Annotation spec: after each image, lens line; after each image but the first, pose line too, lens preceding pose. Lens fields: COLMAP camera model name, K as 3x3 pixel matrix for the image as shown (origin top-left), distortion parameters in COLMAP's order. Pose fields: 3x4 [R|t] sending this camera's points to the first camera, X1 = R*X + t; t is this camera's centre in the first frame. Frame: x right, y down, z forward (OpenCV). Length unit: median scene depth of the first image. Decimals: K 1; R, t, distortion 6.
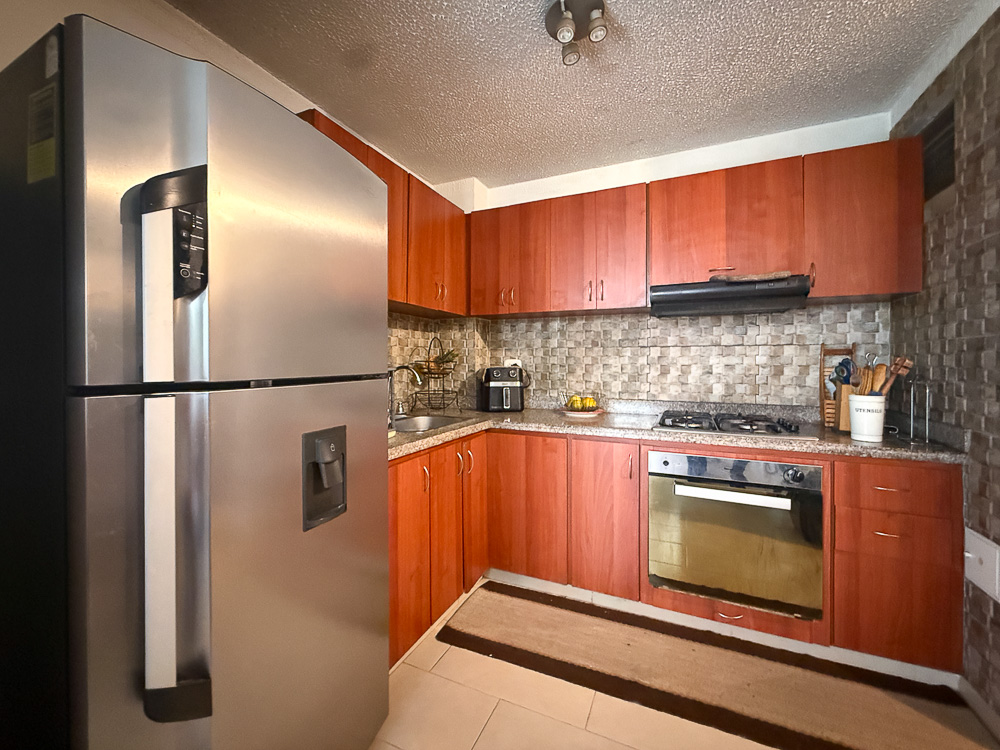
lens RADIAL K [[407.1, 0, 493.0], [0, 407.1, 362.4], [0, 0, 1]] dist [0.000952, 0.000018]
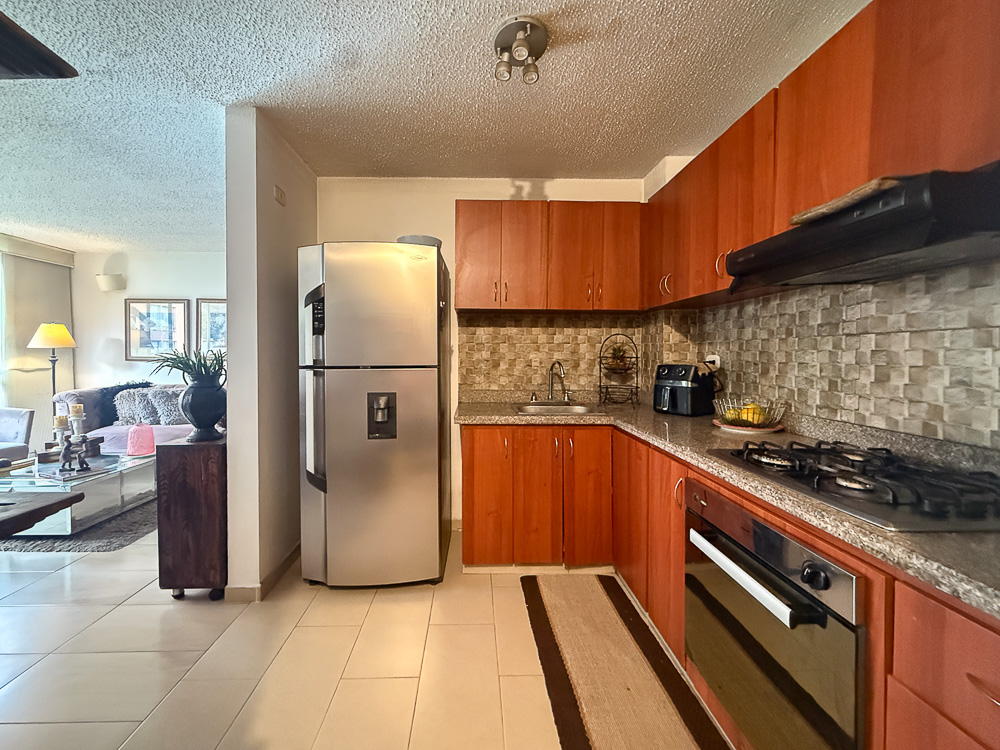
lens RADIAL K [[407.1, 0, 476.9], [0, 407.1, 359.7], [0, 0, 1]] dist [0.000952, 0.000018]
pose [[0.432512, 0.010691, -0.901565, 0.681386], [-0.002421, 0.999940, 0.010696, -0.006460], [0.901625, -0.002443, 0.432512, 0.244810]]
